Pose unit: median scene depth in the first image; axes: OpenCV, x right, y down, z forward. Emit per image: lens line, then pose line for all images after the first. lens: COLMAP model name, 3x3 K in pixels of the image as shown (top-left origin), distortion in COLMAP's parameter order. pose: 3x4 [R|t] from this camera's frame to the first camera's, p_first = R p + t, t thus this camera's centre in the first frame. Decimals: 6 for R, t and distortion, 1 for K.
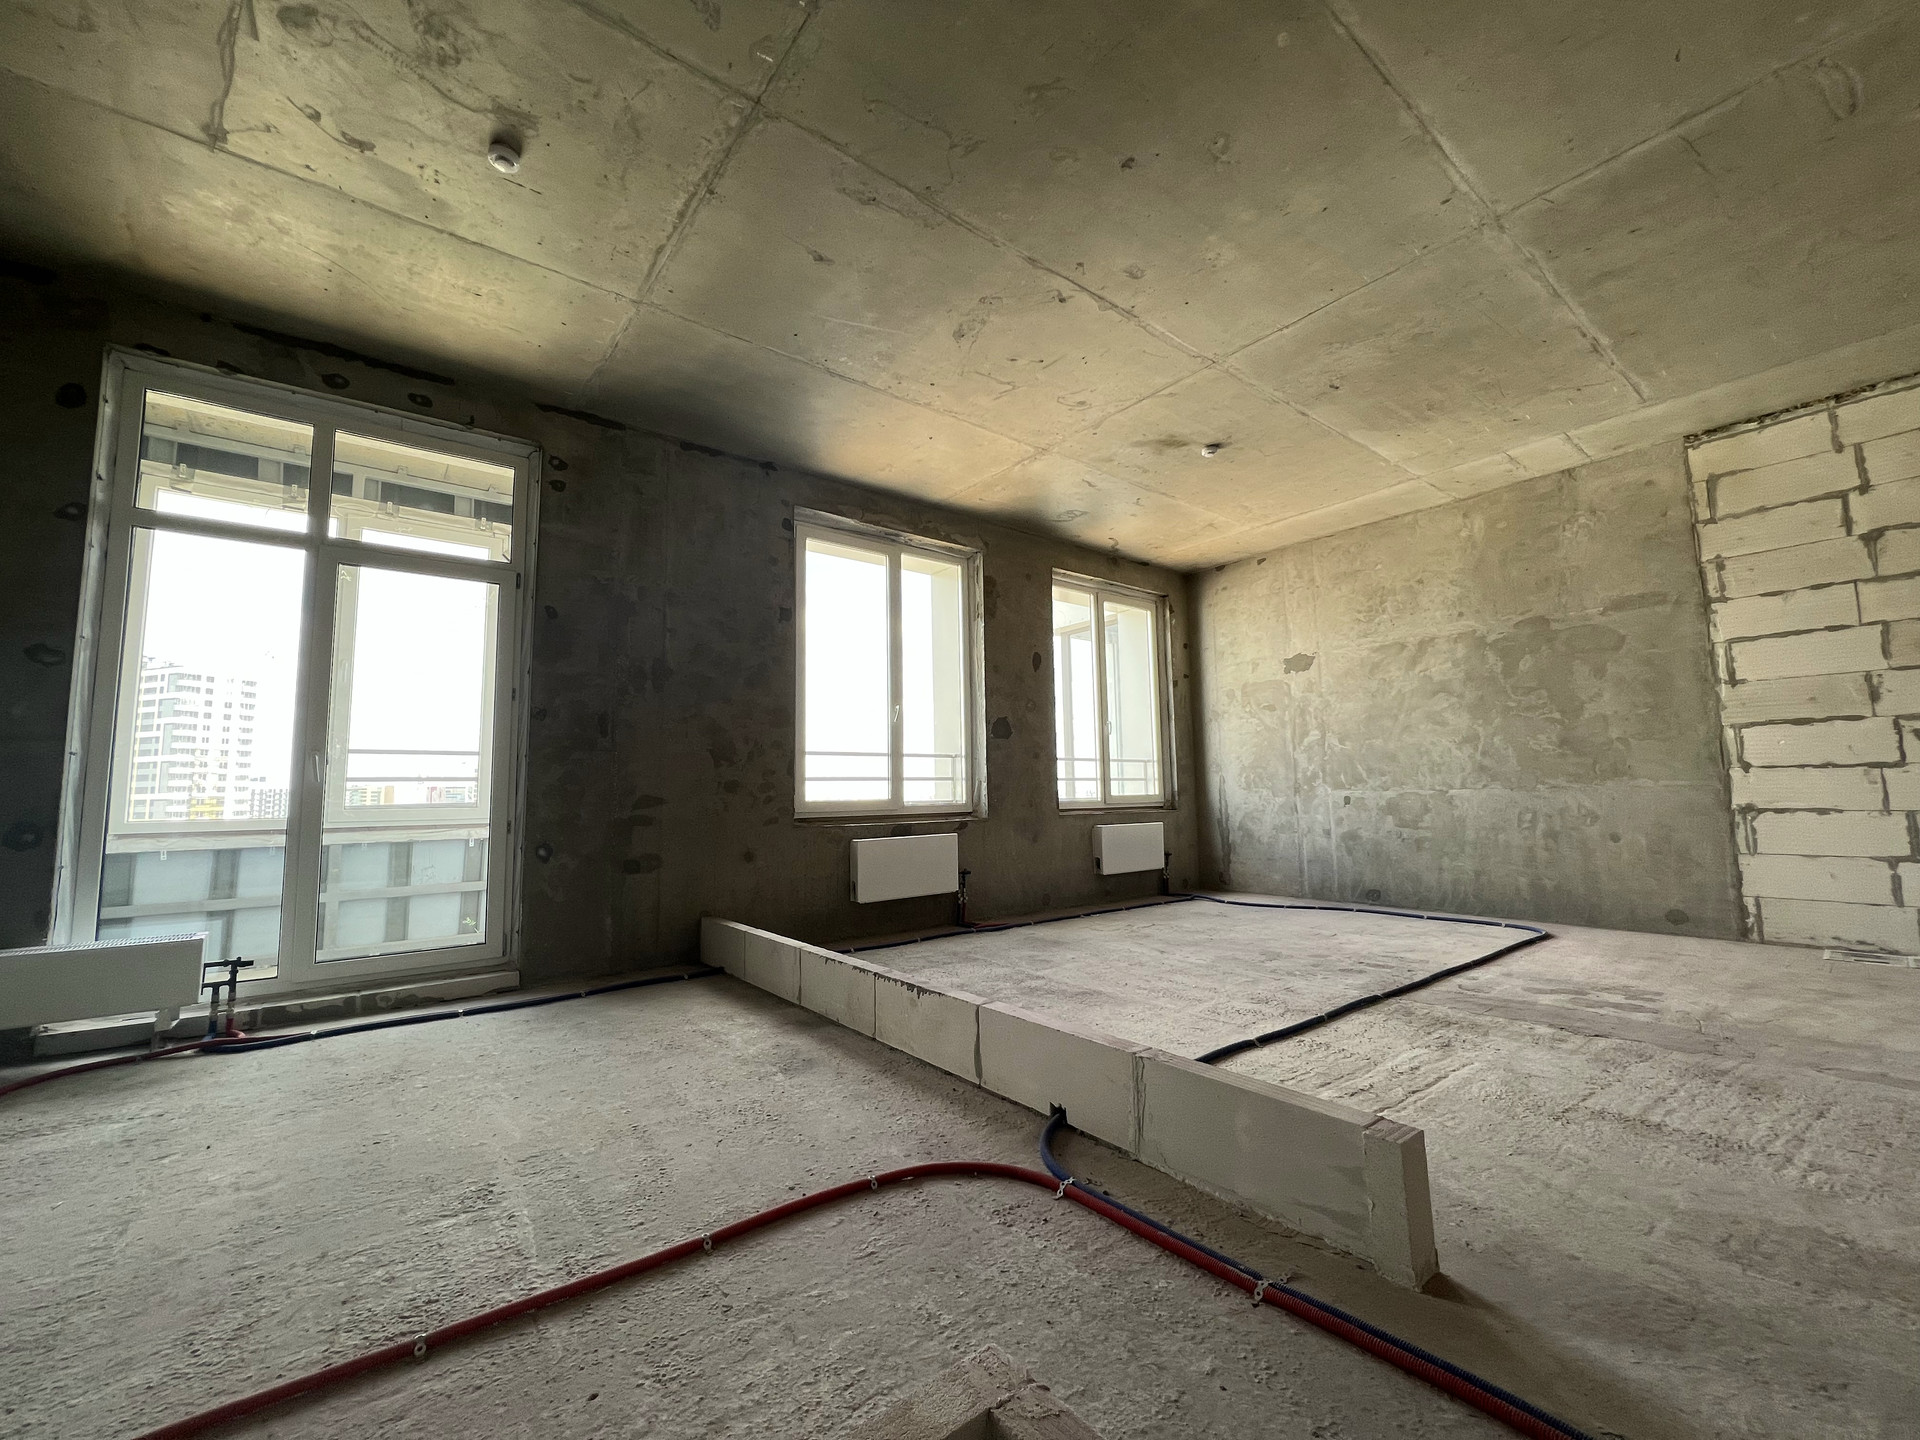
lens RADIAL K [[774.2, 0, 955.1], [0, 774.2, 717.5], [0, 0, 1]] dist [-0.000944, 0.001221]
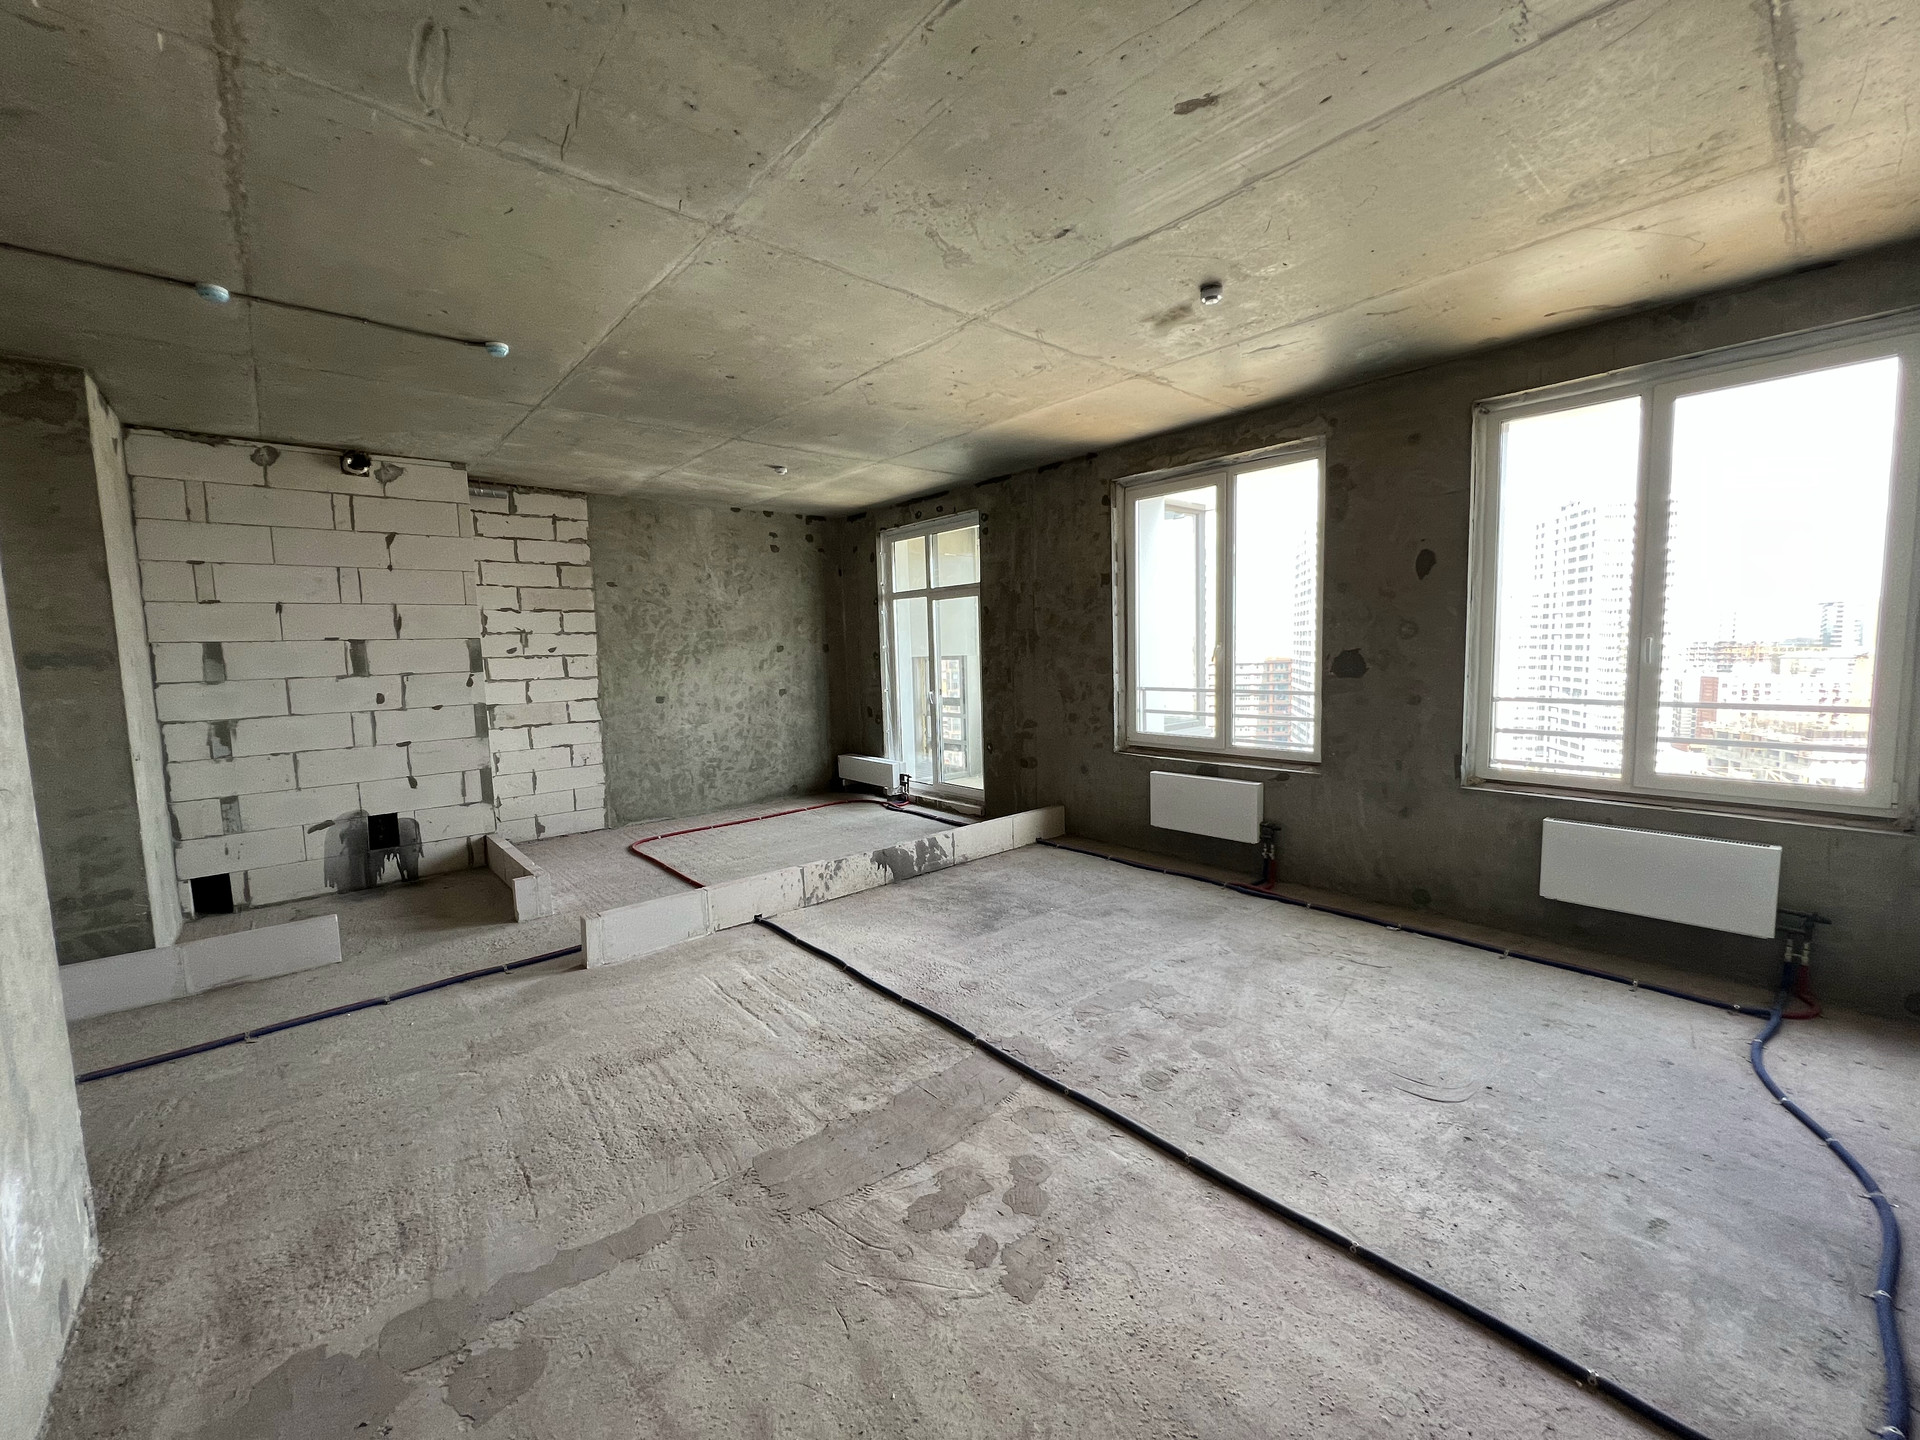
lens RADIAL K [[774.2, 0, 958.3], [0, 774.2, 718.2], [0, 0, 1]] dist [-0.000944, 0.001221]
pose [[0.058163, 0.110584, -0.992163, 1.126645], [0.126853, 0.984971, 0.117219, -0.101920], [0.990215, -0.132677, 0.043261, 0.783543]]
